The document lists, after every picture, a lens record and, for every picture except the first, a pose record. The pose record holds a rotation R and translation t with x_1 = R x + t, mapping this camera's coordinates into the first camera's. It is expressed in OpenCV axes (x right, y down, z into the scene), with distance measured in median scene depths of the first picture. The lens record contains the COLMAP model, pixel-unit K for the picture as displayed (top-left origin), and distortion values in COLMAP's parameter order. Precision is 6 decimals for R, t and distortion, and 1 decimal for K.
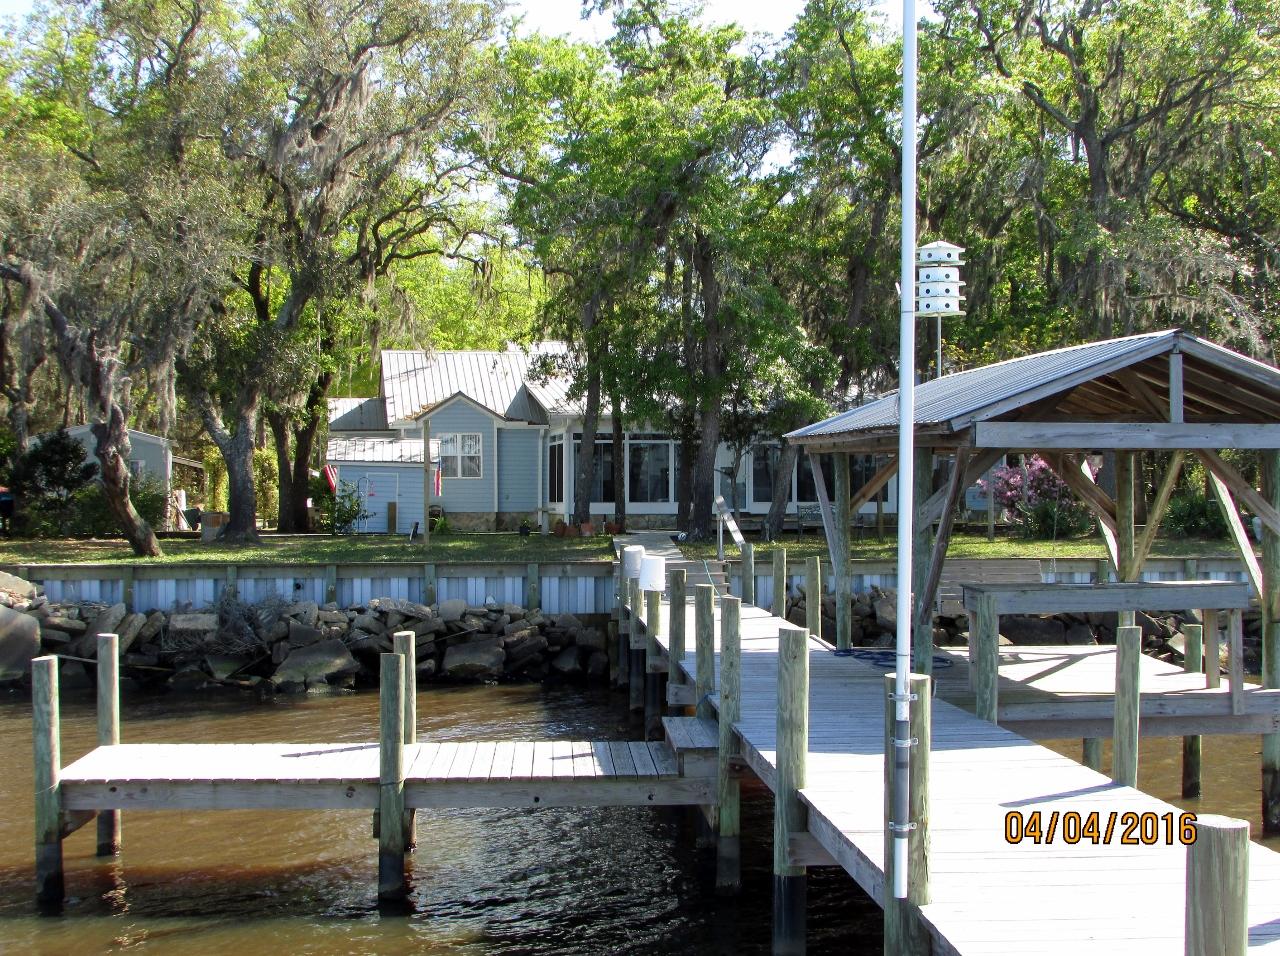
lens RADIAL K [[1808.7, 0, 632.7], [0, 1808.7, 486.8], [0, 0, 1]] dist [-0.063351, 0.000000]
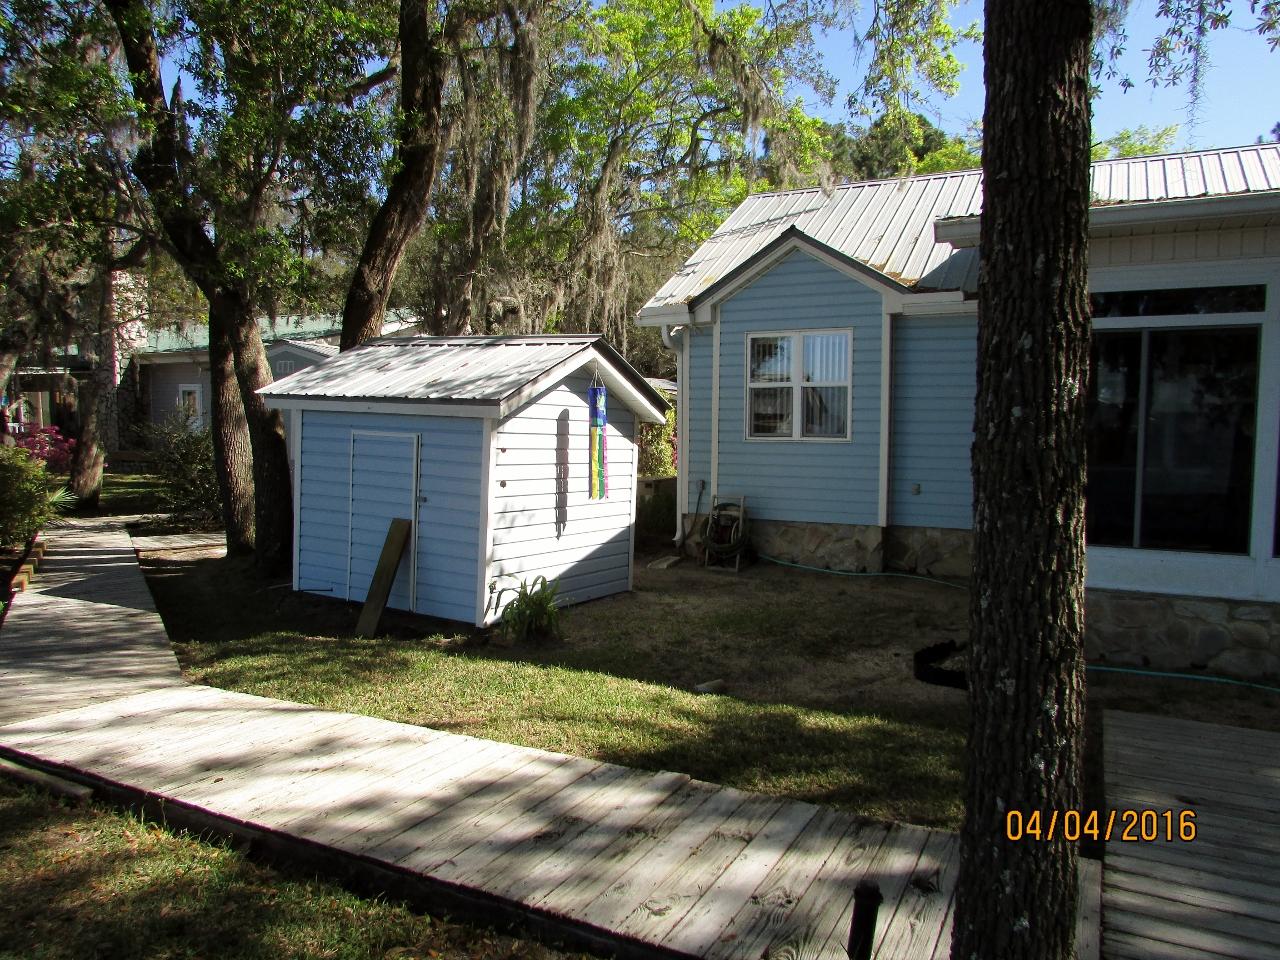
lens RADIAL K [[911.7, 0, 640.2], [0, 911.7, 474.1], [0, 0, 1]] dist [-0.031936, 0.011288]
pose [[0.801496, 0.040787, -0.596607, 0.000560], [0.000055, 0.997666, 0.068279, -0.011359], [0.598000, -0.054758, 0.799624, 0.807856]]
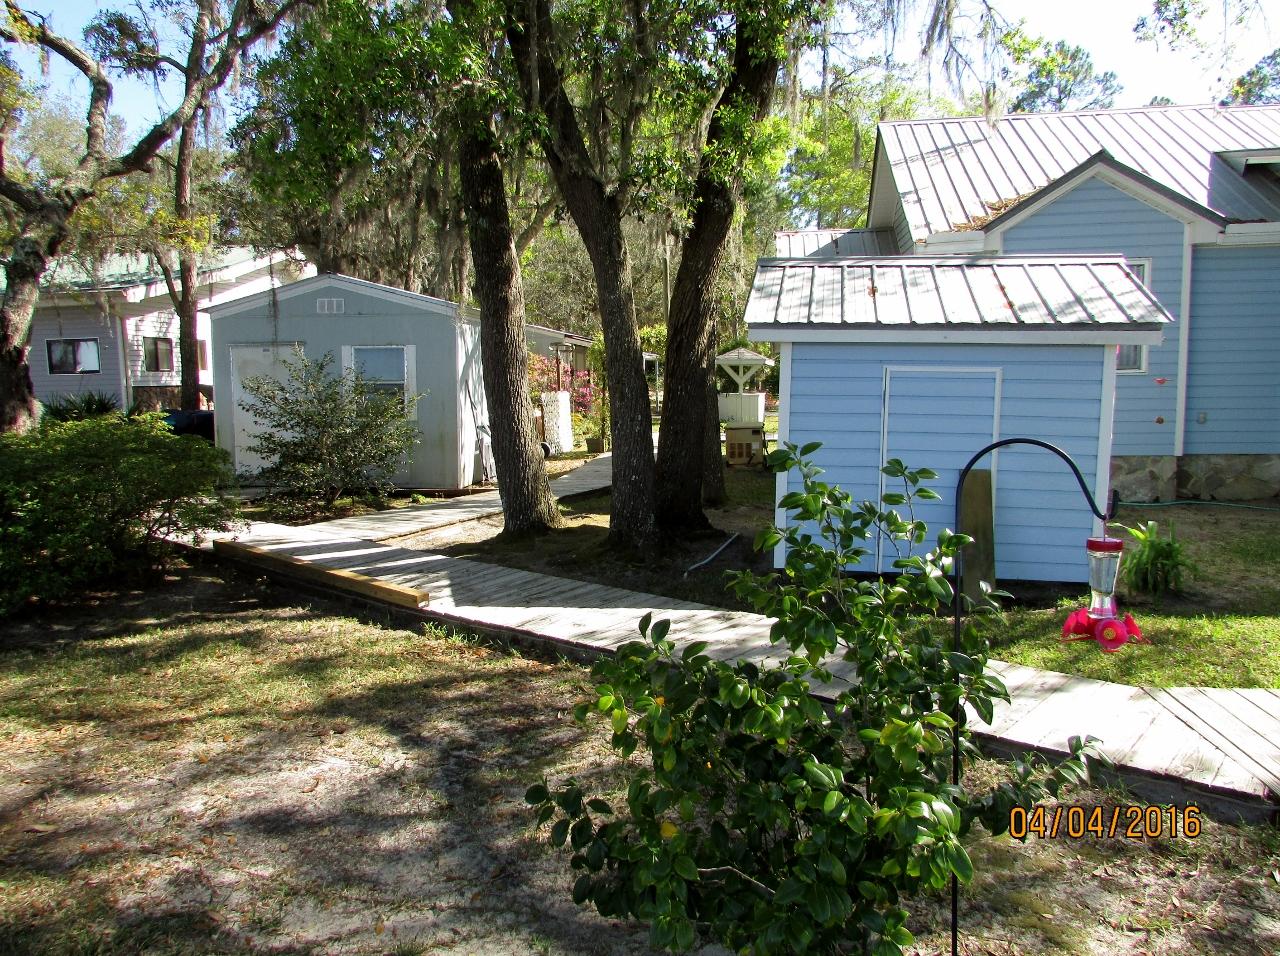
lens RADIAL K [[911.7, 0, 658.0], [0, 911.7, 477.8], [0, 0, 1]] dist [-0.031936, 0.011288]
pose [[0.948145, 0.020189, -0.317198, -0.121959], [0.021645, 0.991562, 0.127810, -0.009732], [0.317102, -0.128048, 0.939708, 0.771057]]
